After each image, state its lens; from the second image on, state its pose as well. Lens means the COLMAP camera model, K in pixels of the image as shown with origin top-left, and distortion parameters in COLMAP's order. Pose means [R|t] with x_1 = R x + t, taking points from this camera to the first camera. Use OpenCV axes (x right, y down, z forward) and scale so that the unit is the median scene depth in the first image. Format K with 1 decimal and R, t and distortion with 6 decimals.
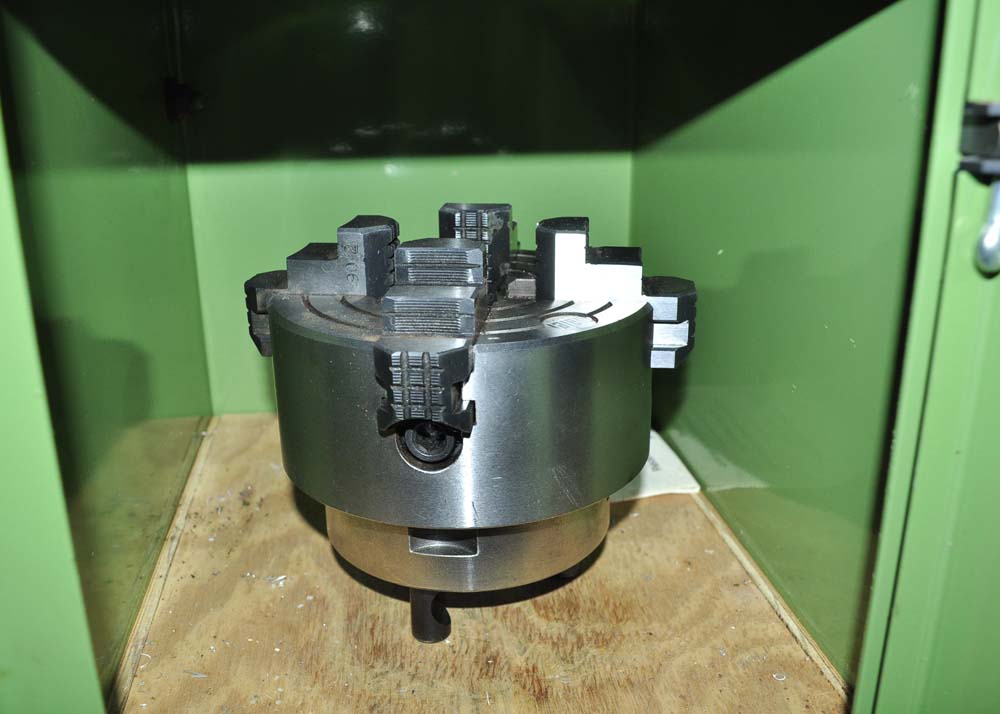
lens RADIAL K [[932.9, 0, 500.0], [0, 932.9, 357.0], [0, 0, 1]] dist [-0.099502, 0.001459]
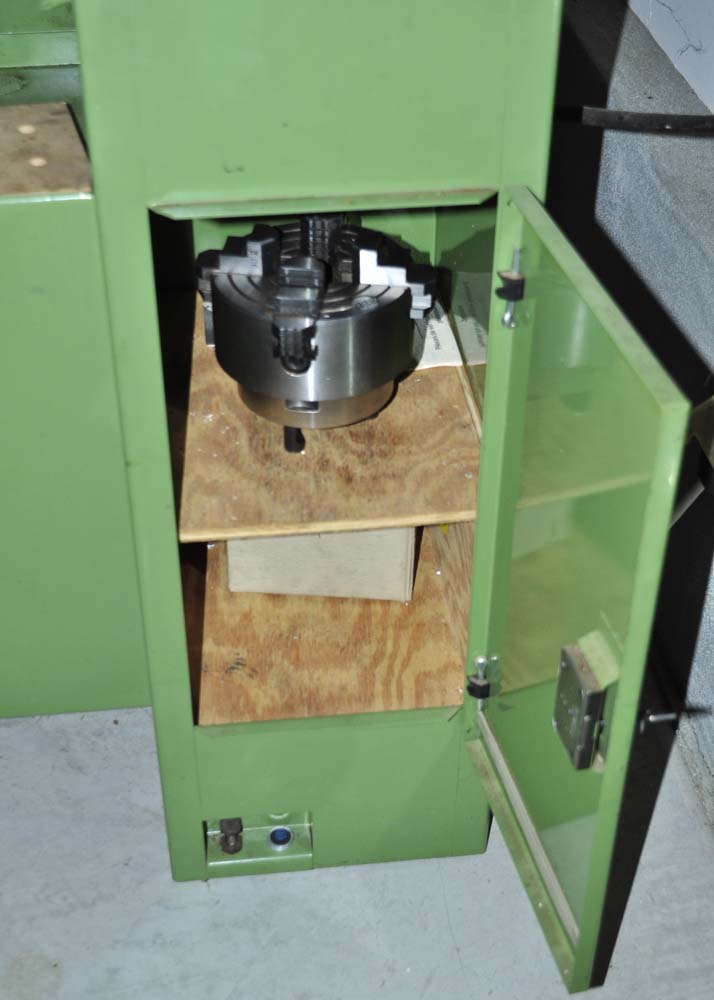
lens RADIAL K [[1502.8, 0, 357.0], [0, 1502.8, 500.0], [0, 0, 1]] dist [0.012234, -0.023266]
pose [[0.999567, 0.026439, -0.012949, 0.101446], [-0.020722, 0.944286, 0.328474, -0.648263], [0.020912, -0.328063, 0.944424, -2.046025]]
